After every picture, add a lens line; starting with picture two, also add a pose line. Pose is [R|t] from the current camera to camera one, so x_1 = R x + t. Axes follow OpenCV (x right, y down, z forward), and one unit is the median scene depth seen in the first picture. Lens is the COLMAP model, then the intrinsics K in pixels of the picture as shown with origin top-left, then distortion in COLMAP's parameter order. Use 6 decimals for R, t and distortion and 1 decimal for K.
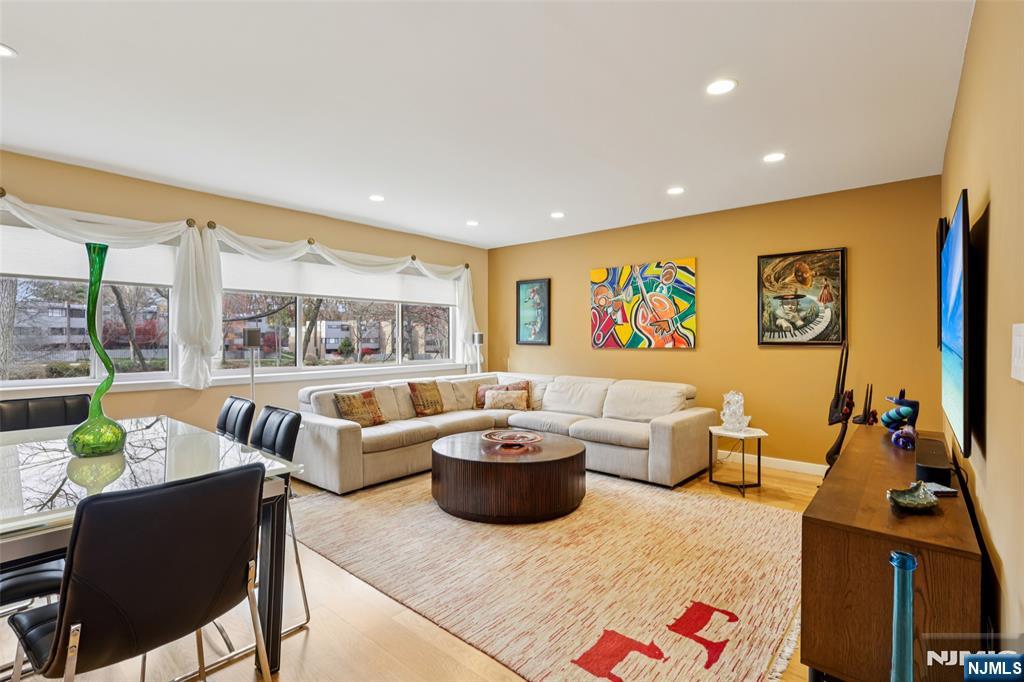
lens RADIAL K [[477.5, 0, 510.4], [0, 477.5, 336.3], [0, 0, 1]] dist [0.003882, -0.001366]
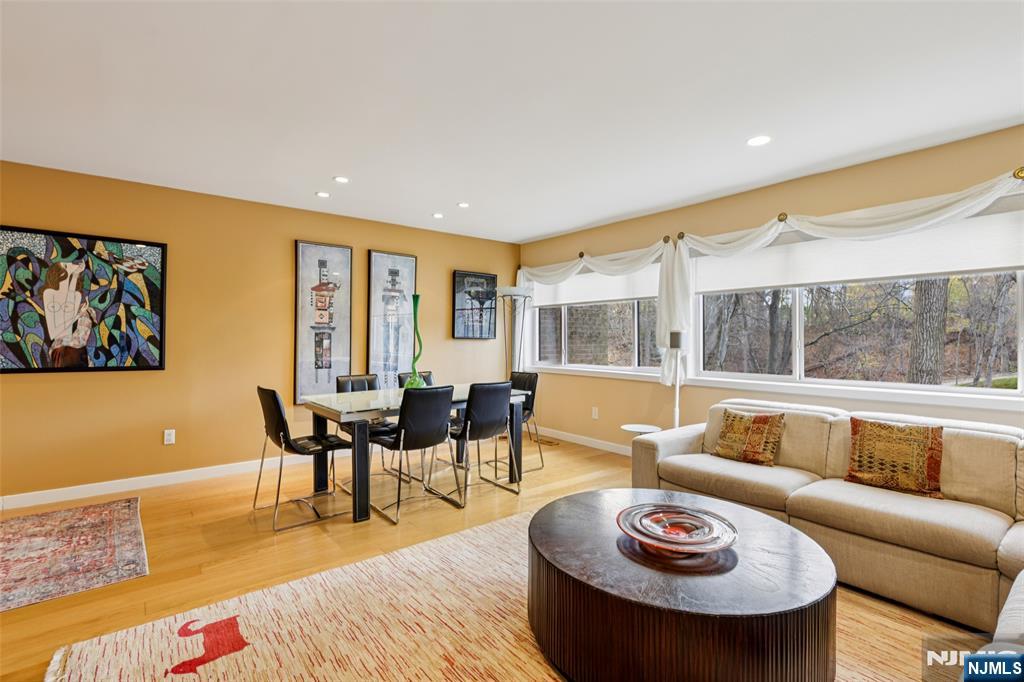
lens RADIAL K [[477.5, 0, 512.3], [0, 477.5, 333.0], [0, 0, 1]] dist [0.003882, -0.001366]
pose [[-0.194808, -0.015252, -0.980723, 0.401458], [-0.000968, 0.999882, -0.015358, 0.003818], [0.980841, -0.002042, -0.194800, 0.657170]]
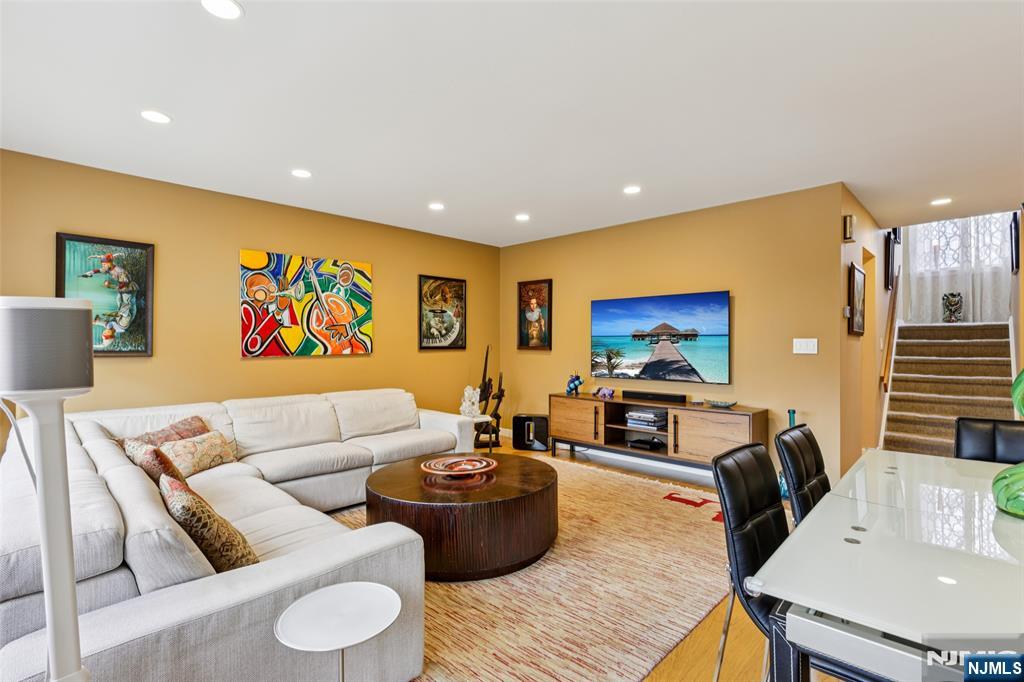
lens RADIAL K [[477.5, 0, 505.6], [0, 477.5, 342.6], [0, 0, 1]] dist [0.003882, -0.001366]
pose [[0.072776, 0.001881, 0.997347, -0.570945], [0.001419, 0.999997, -0.001989, 0.003730], [-0.997347, 0.001560, 0.072773, 0.612730]]
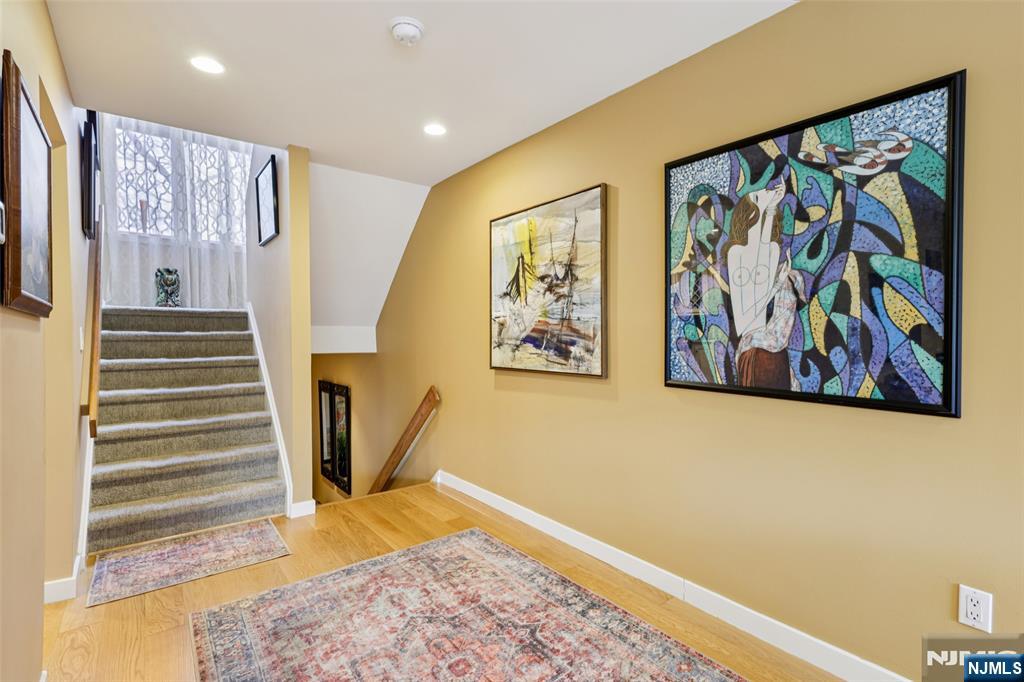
lens RADIAL K [[477.5, 0, 518.0], [0, 477.5, 340.7], [0, 0, 1]] dist [0.003882, -0.001366]
pose [[-0.980936, -0.000697, 0.194331, -0.040063], [0.001652, 0.999927, 0.011930, 0.002575], [-0.194325, 0.012023, -0.980864, 0.289110]]
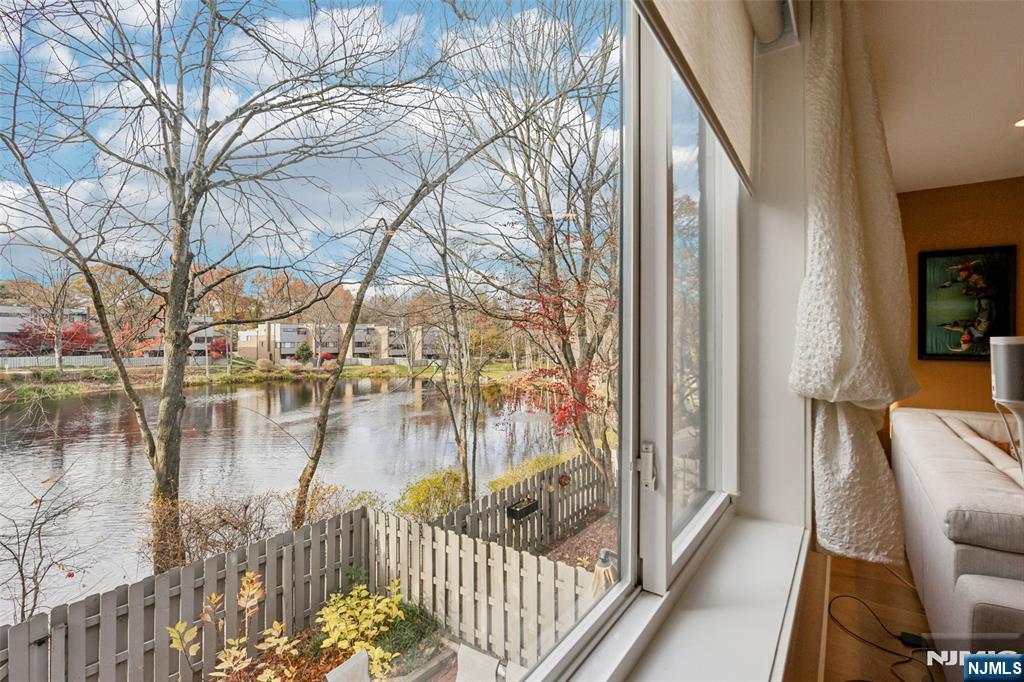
lens RADIAL K [[477.5, 0, 507.1], [0, 477.5, 332.8], [0, 0, 1]] dist [0.003882, -0.001366]
pose [[0.995295, -0.001221, 0.096886, -0.690340], [0.002571, 0.999901, -0.013807, -0.011047], [-0.096859, 0.013991, 0.995200, 0.575958]]
